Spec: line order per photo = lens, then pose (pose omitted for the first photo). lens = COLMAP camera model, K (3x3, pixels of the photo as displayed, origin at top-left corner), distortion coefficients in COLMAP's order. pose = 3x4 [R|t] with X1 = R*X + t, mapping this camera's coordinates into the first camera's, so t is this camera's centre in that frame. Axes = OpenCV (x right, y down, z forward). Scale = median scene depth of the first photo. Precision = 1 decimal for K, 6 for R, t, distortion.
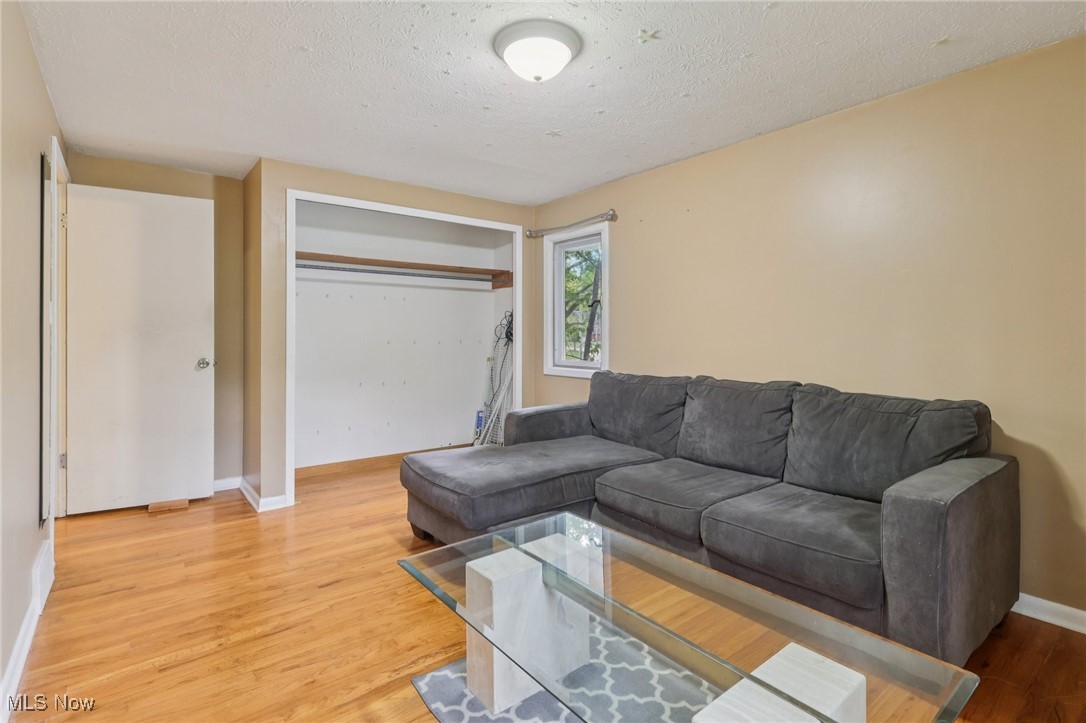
lens RADIAL K [[518.3, 0, 541.5], [0, 518.3, 333.1], [0, 0, 1]] dist [-0.003404, 0.000854]
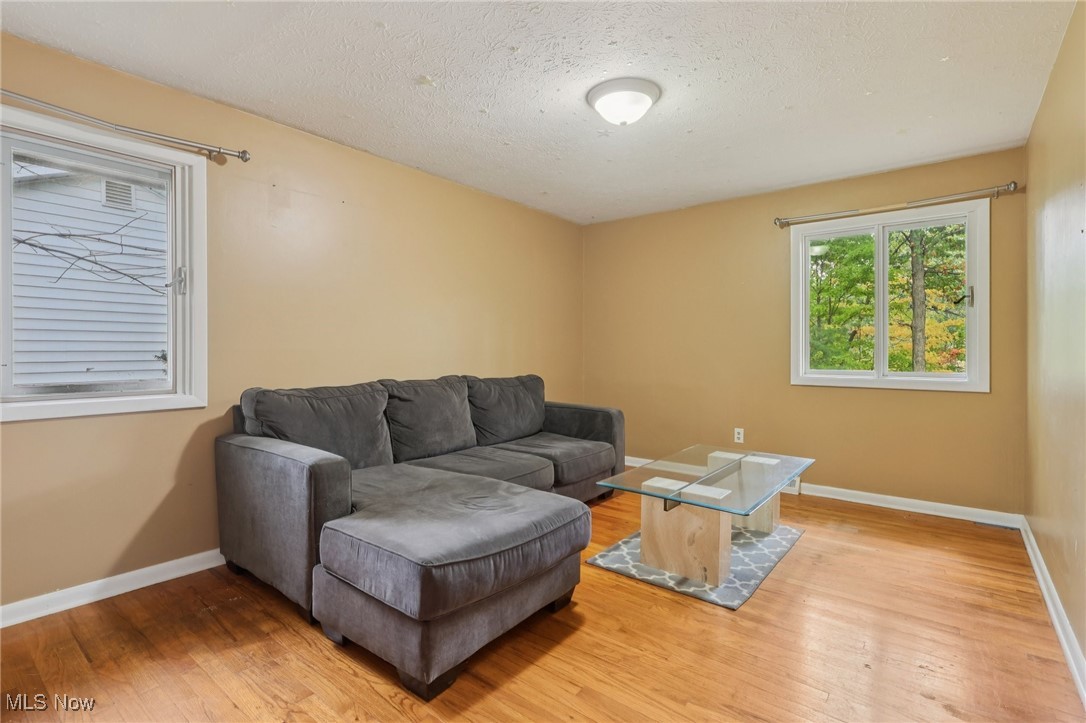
lens RADIAL K [[518.3, 0, 544.9], [0, 518.3, 350.3], [0, 0, 1]] dist [-0.003404, 0.000854]
pose [[-0.222701, -0.003955, 0.974879, -0.751203], [0.001630, 0.999989, 0.004429, 0.021916], [-0.974885, 0.002575, -0.222692, 0.950034]]
